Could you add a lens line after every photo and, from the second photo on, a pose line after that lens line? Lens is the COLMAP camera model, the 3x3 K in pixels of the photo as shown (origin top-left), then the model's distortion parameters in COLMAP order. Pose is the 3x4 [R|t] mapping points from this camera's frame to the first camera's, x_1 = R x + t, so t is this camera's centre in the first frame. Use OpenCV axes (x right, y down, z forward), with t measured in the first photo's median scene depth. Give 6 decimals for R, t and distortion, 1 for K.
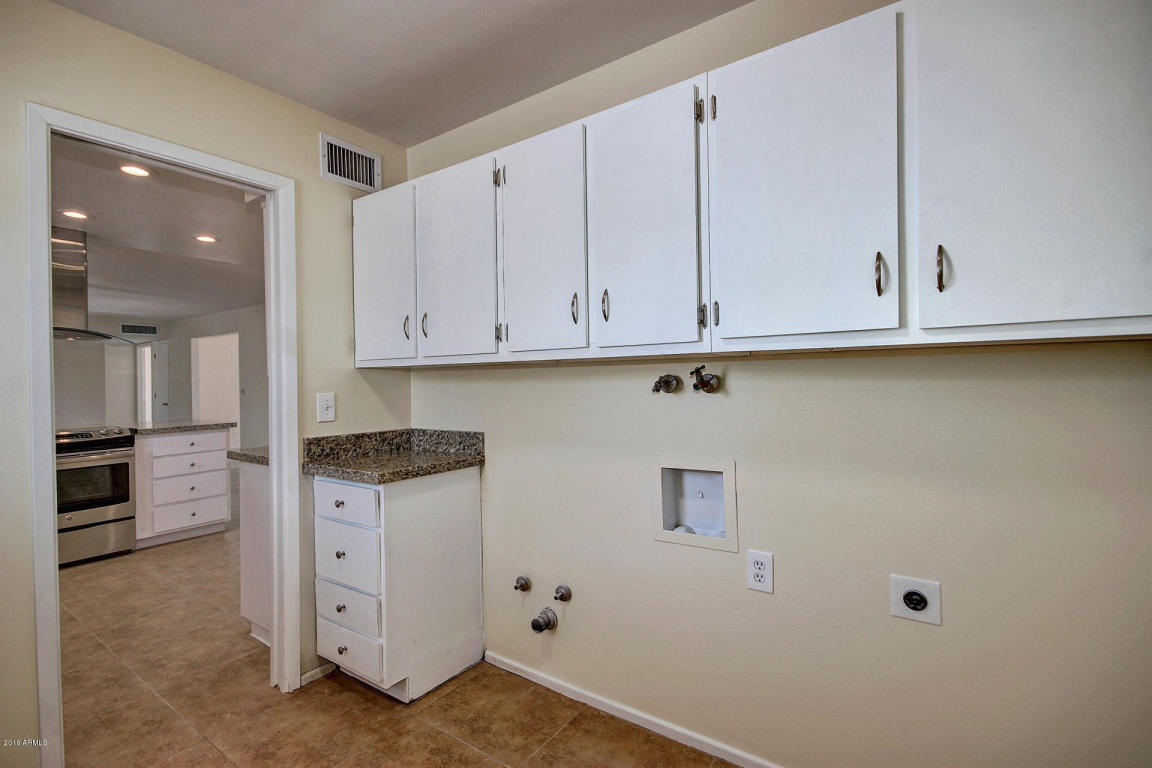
lens RADIAL K [[540.6, 0, 574.7], [0, 540.6, 372.5], [0, 0, 1]] dist [-0.000261, -0.001115]
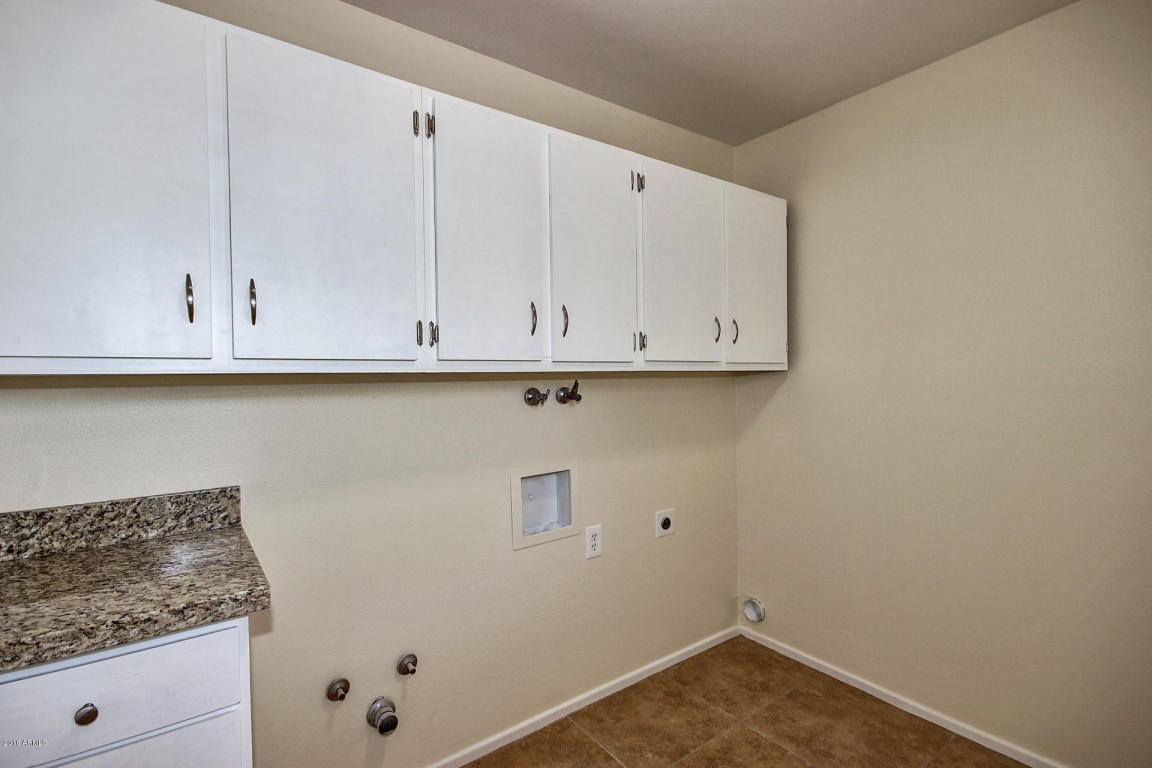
lens RADIAL K [[533.8, 0, 576.0], [0, 533.8, 384.0], [0, 0, 1]] dist [-0.000816, -0.000097]
pose [[0.297952, 0.020392, 0.954363, -0.821724], [0.014519, 0.999559, -0.025891, 0.022347], [-0.954470, 0.021570, 0.297525, 0.601965]]
